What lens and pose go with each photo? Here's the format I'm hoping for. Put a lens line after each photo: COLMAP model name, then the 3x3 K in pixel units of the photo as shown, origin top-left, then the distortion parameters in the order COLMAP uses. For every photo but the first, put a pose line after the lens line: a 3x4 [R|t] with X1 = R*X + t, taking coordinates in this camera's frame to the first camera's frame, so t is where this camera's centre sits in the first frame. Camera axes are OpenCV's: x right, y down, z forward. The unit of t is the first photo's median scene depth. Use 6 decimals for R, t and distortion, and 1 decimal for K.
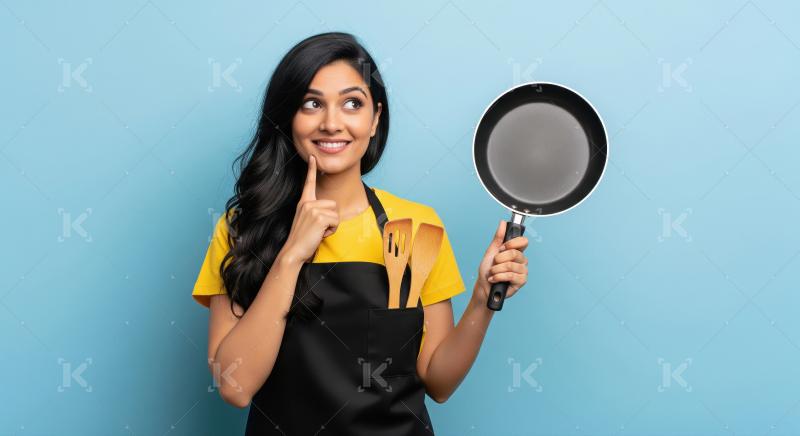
lens RADIAL K [[958.3, 0, 400.0], [0, 958.3, 218.6], [0, 0, 1]] dist [0.015976, 0.000000]
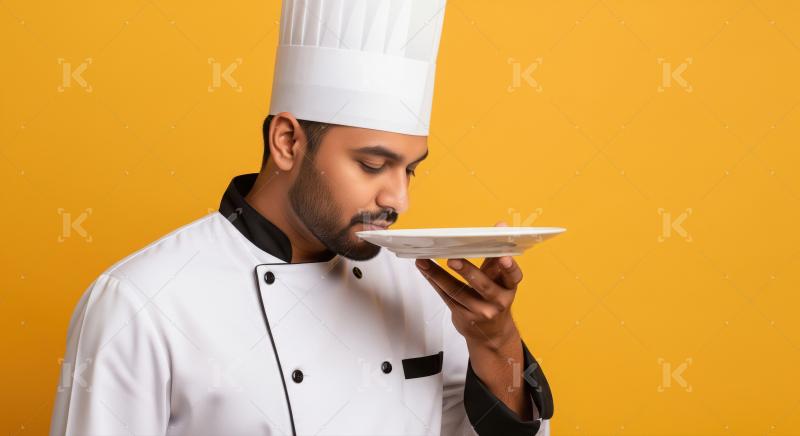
lens RADIAL K [[958.3, 0, 399.9], [0, 958.3, 217.6], [0, 0, 1]] dist [0.015976, 0.000000]
pose [[0.999876, -0.001171, 0.015718, -0.640308], [0.001189, 0.999999, -0.001163, -0.000105], [-0.015717, 0.001182, 0.999876, 0.005320]]
